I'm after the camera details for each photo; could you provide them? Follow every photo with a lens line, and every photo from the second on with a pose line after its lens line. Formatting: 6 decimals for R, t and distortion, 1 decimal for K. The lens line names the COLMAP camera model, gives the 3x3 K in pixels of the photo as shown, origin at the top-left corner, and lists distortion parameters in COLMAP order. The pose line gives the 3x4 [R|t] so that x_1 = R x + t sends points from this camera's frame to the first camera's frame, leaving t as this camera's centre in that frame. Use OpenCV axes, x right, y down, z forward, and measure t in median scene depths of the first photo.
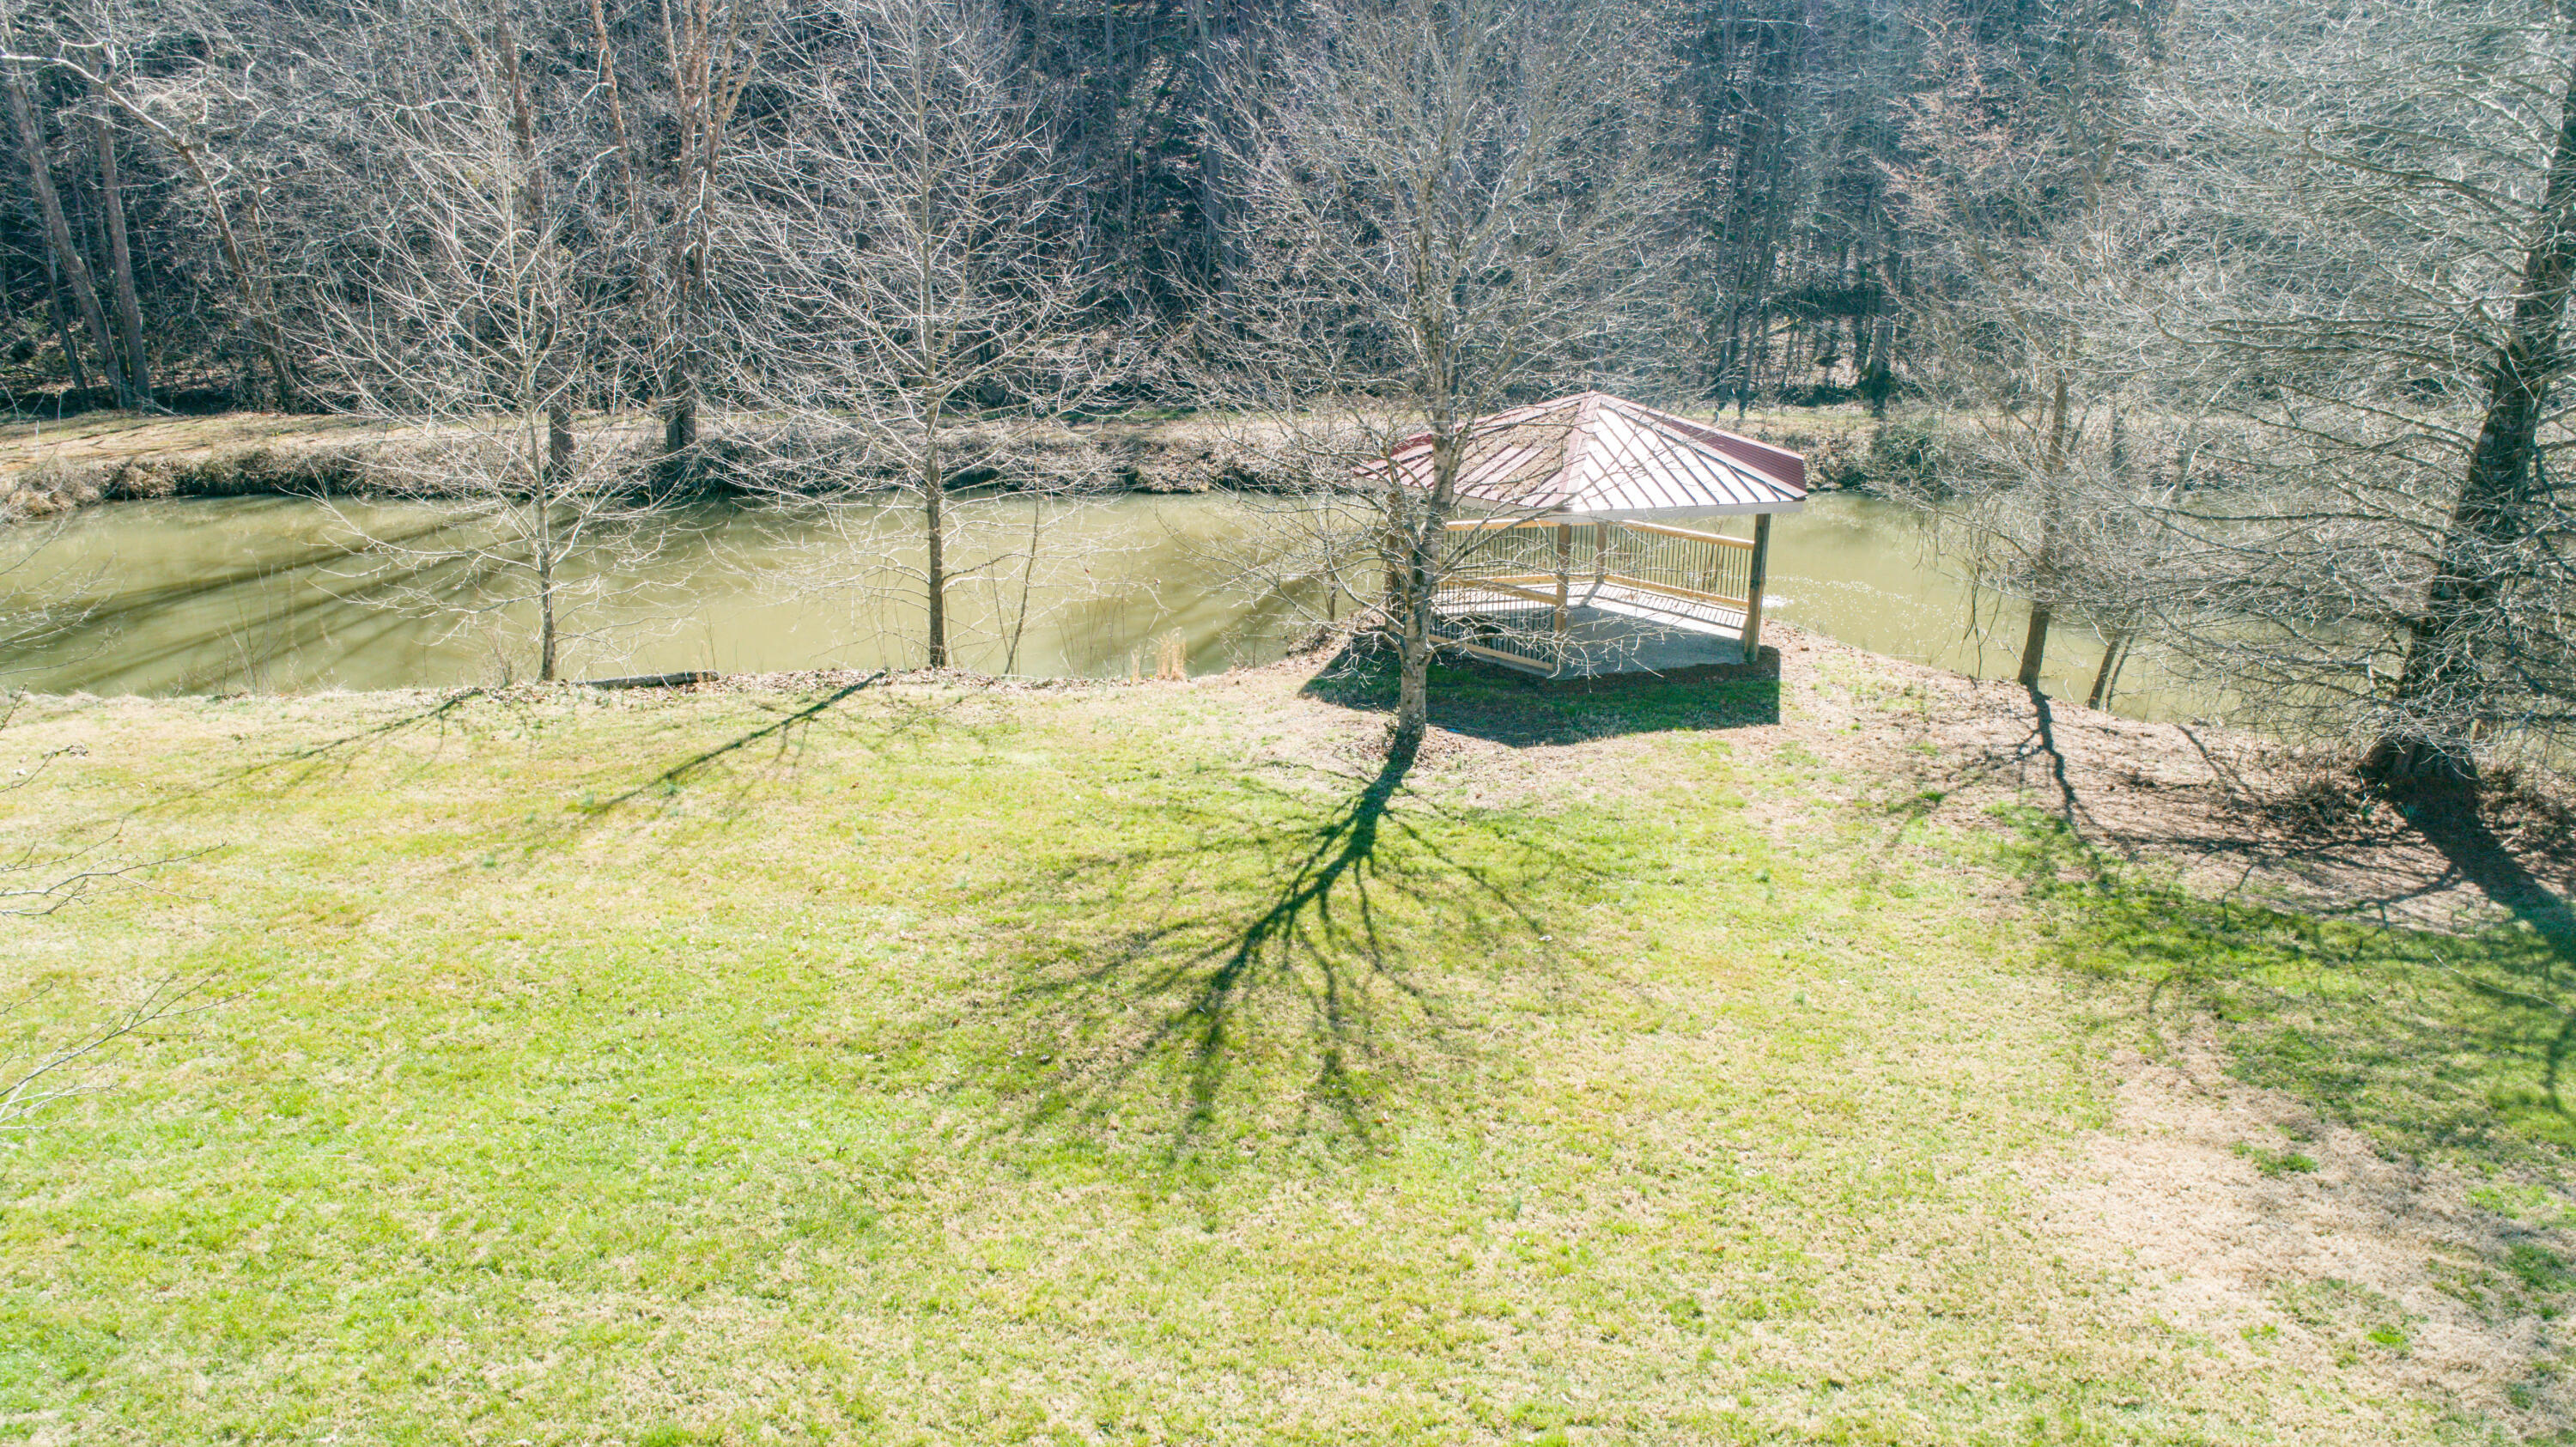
lens RADIAL K [[1729.6, 0, 1288.0], [0, 1729.6, 723.5], [0, 0, 1]] dist [-0.013371, 0.007018]
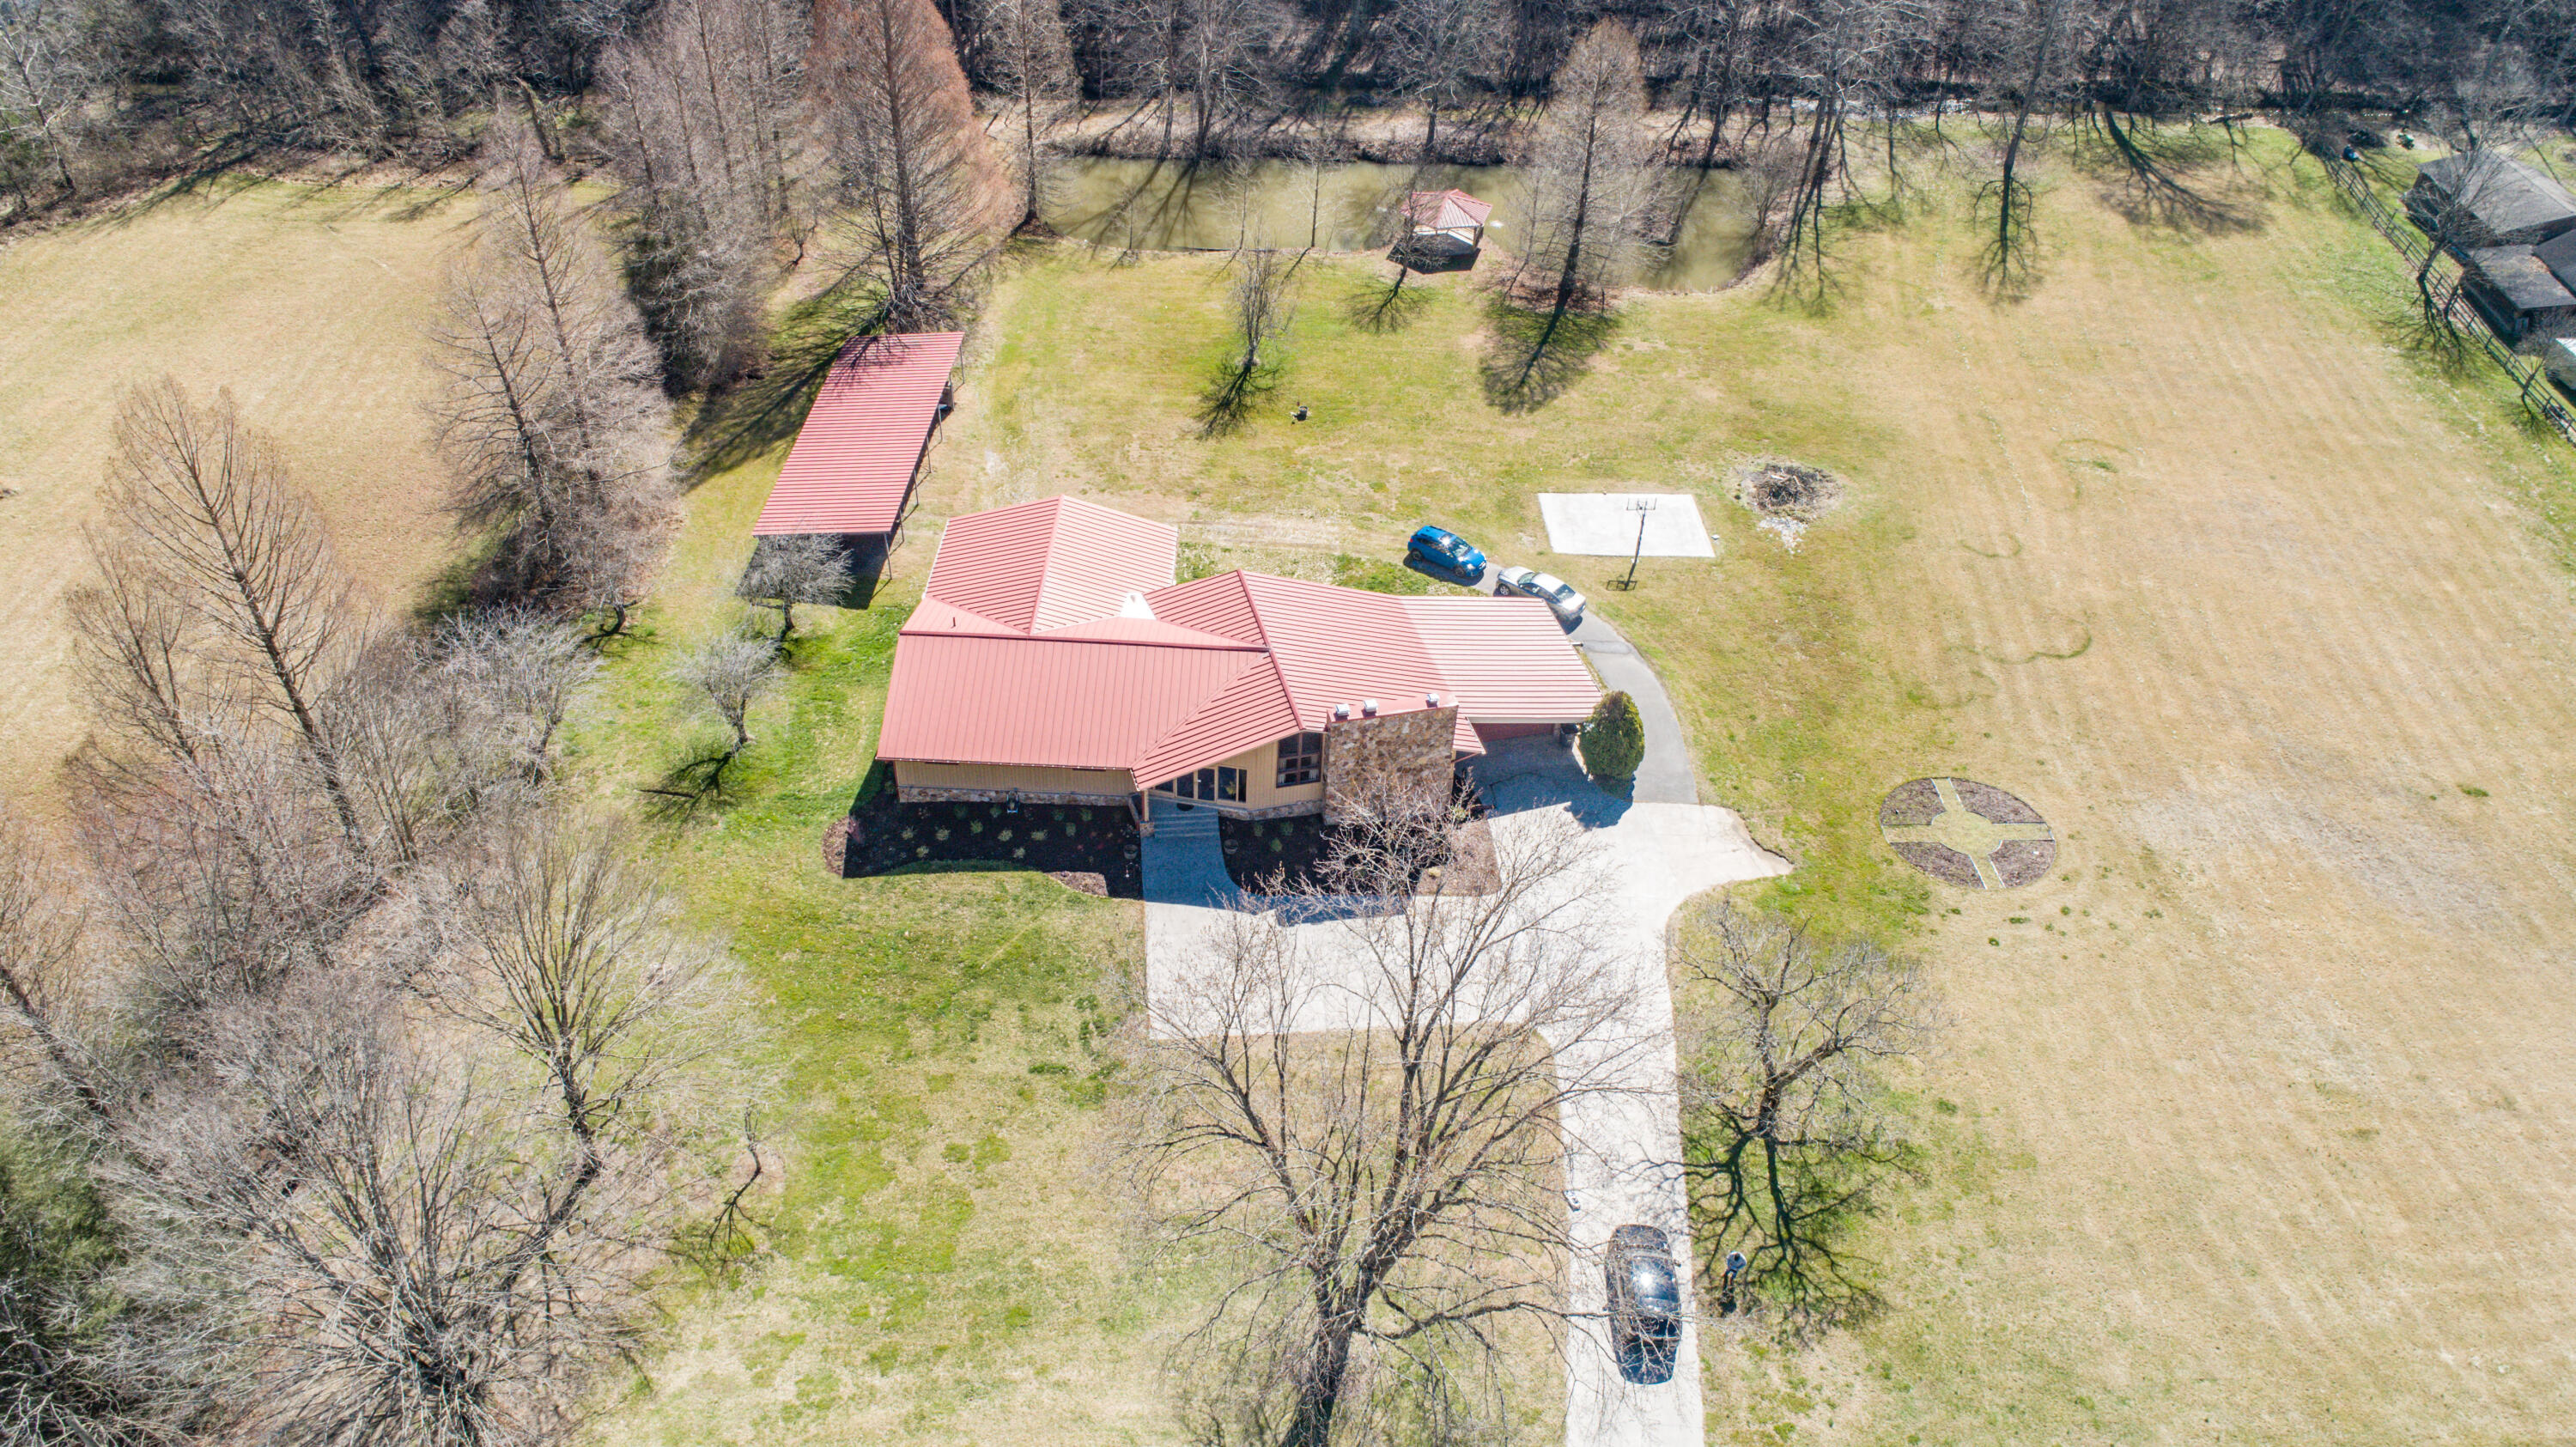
lens RADIAL K [[1729.6, 0, 1288.0], [0, 1729.6, 723.5], [0, 0, 1]] dist [-0.013371, 0.007018]
pose [[0.999042, 0.042814, -0.009025, -0.220627], [-0.036314, 0.926373, 0.374852, -0.801499], [0.024409, -0.374165, 0.927041, -5.316445]]
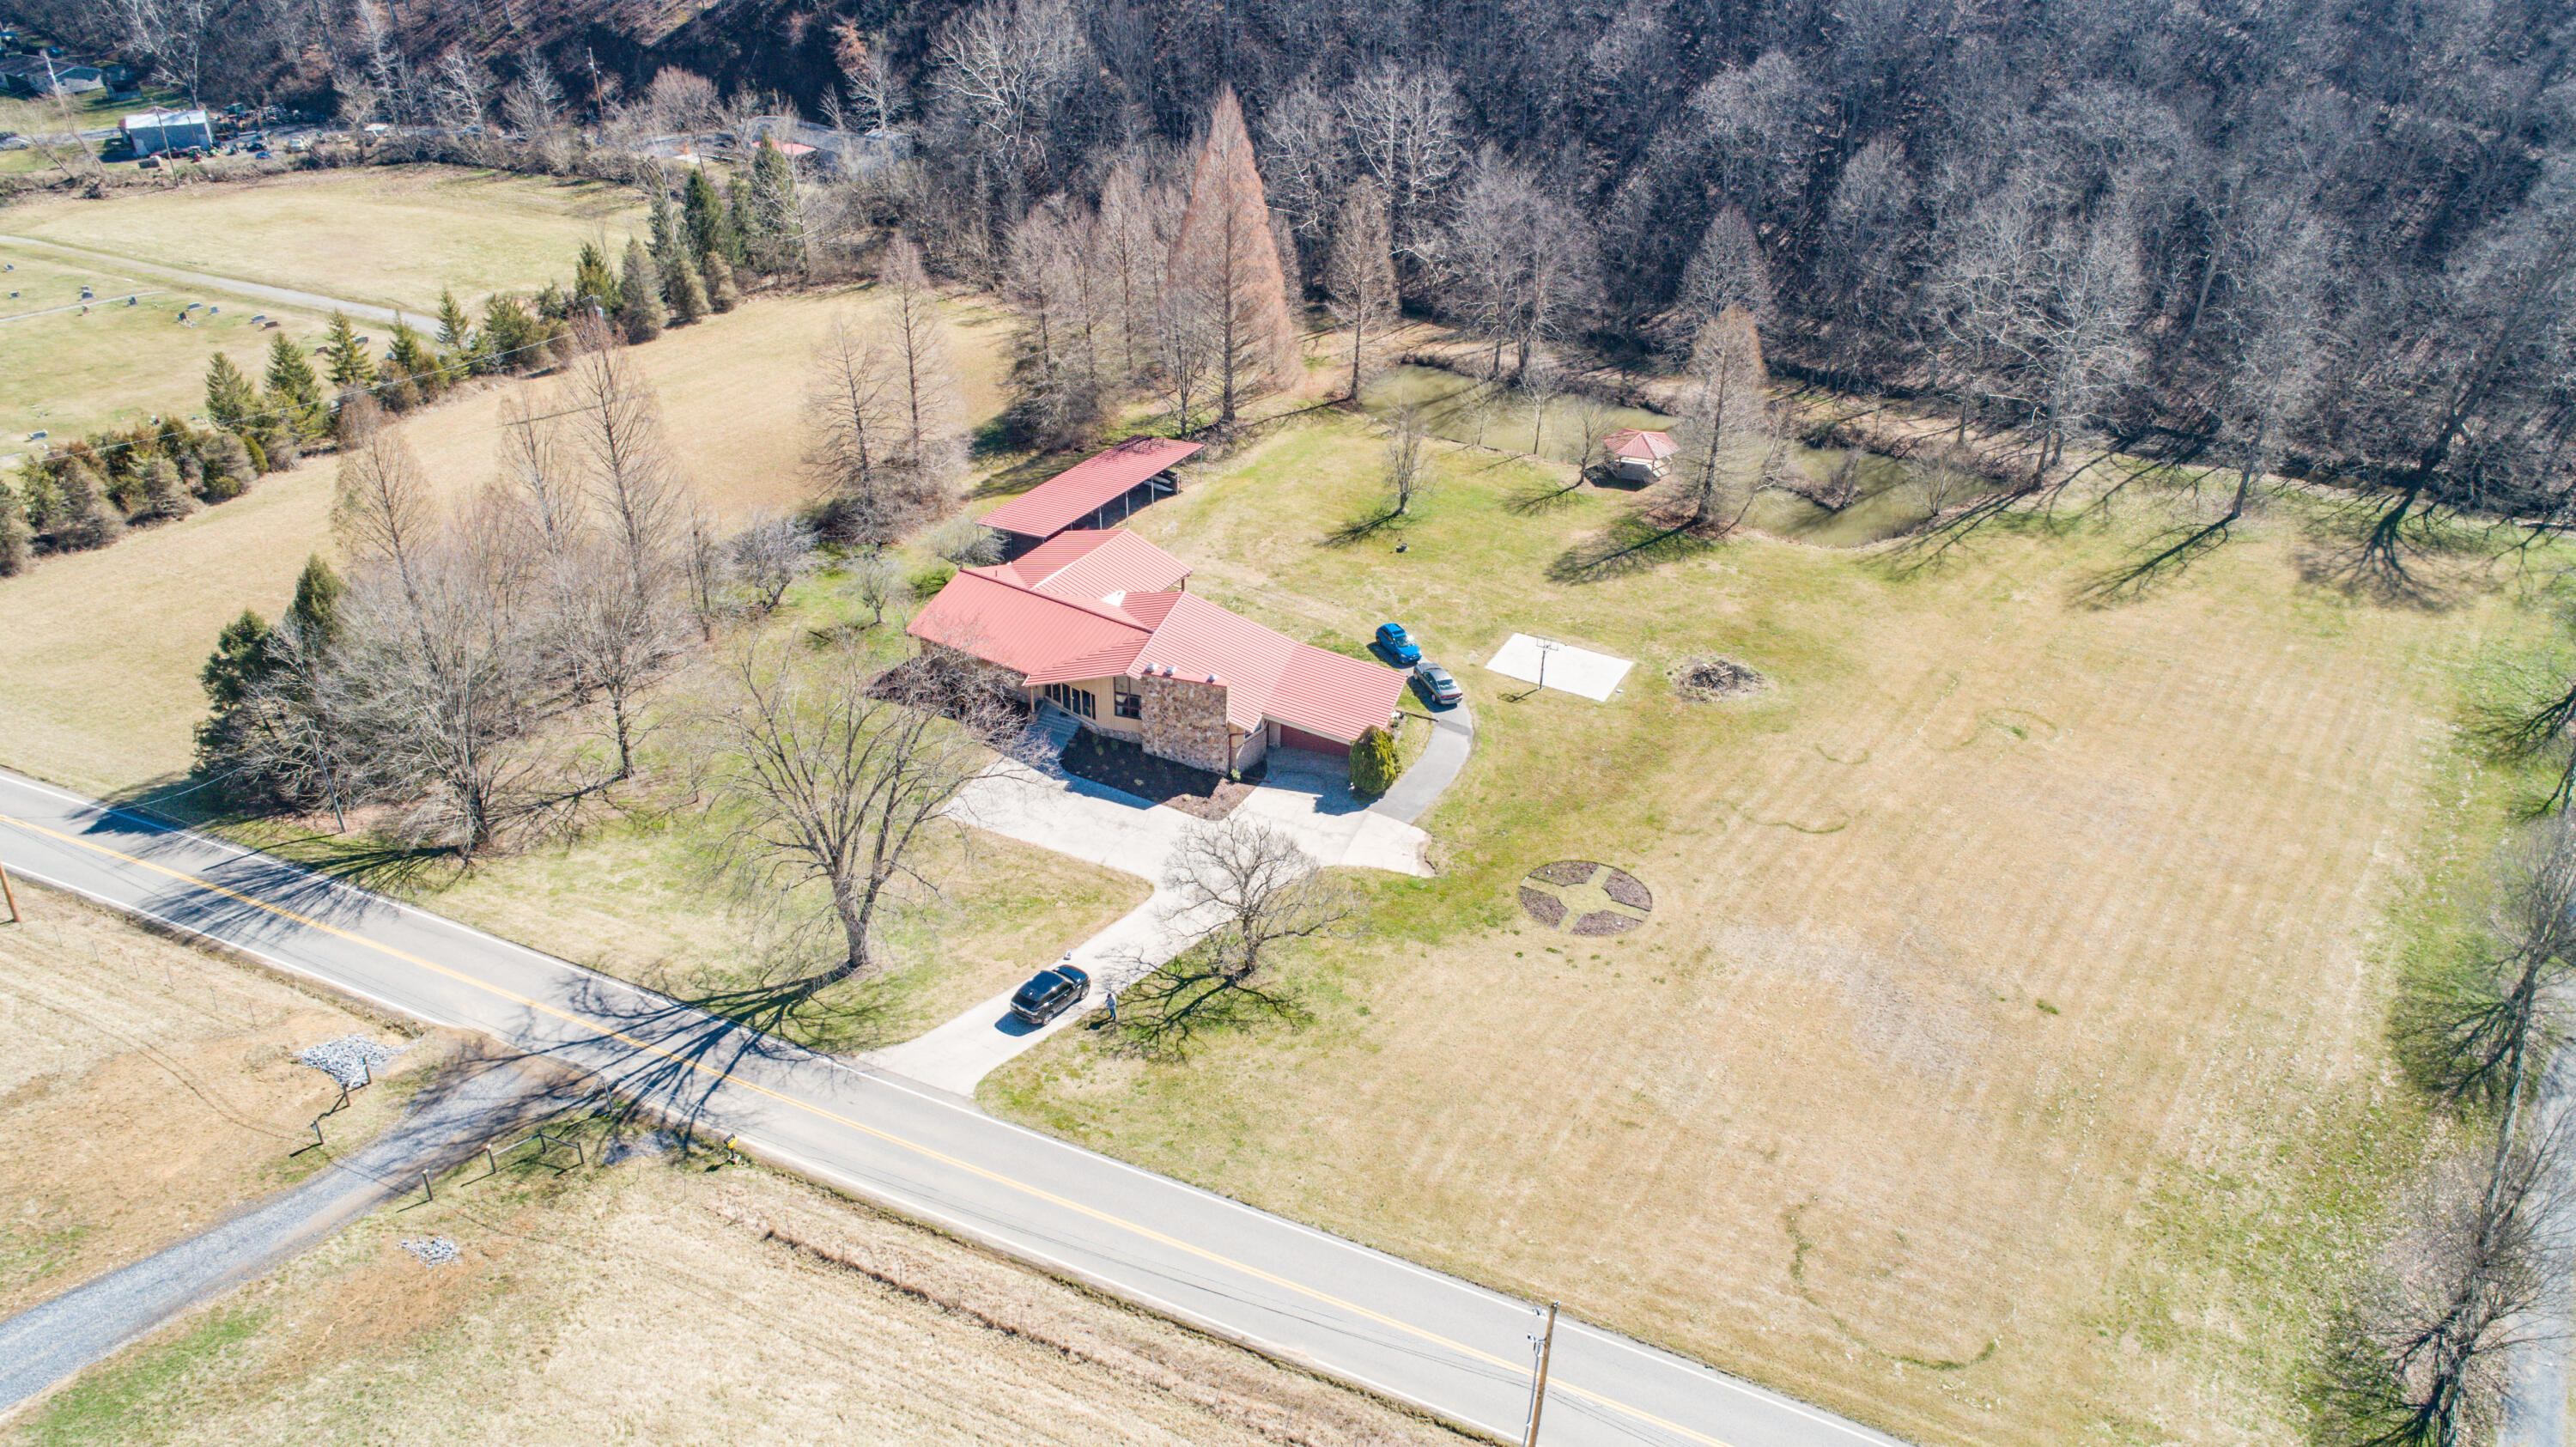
lens RADIAL K [[1729.6, 0, 1288.0], [0, 1729.6, 723.5], [0, 0, 1]] dist [-0.013371, 0.007018]
pose [[0.851286, 0.284152, -0.441100, 2.674053], [-0.174197, 0.946041, 0.273243, -0.855228], [0.494941, -0.155770, 0.854850, -6.375804]]
